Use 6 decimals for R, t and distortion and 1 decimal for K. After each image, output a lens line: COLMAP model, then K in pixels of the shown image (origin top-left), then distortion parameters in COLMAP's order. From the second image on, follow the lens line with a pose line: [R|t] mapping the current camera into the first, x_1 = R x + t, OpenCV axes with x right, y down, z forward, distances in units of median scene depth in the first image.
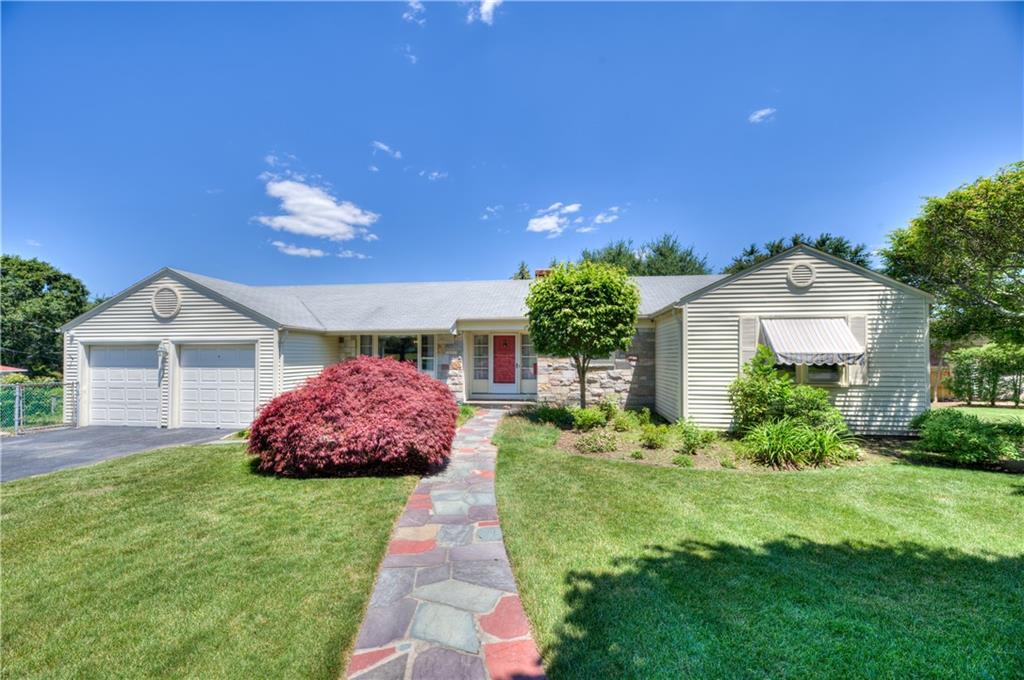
lens RADIAL K [[413.5, 0, 510.8], [0, 413.5, 350.5], [0, 0, 1]] dist [0.003826, 0.000161]
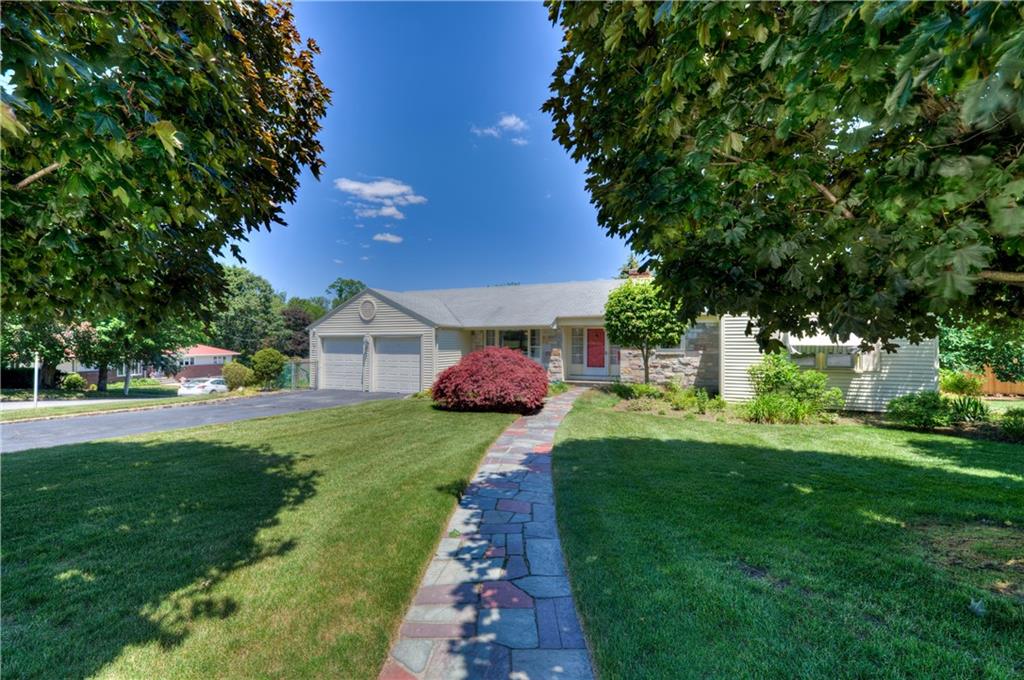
lens RADIAL K [[467.6, 0, 512.7], [0, 467.6, 340.3], [0, 0, 1]] dist [-0.000850, 0.000014]
pose [[0.961742, 0.000825, -0.273957, 0.162843], [0.001895, 0.999951, 0.009666, -0.020196], [0.273952, -0.009815, 0.961693, -0.527259]]
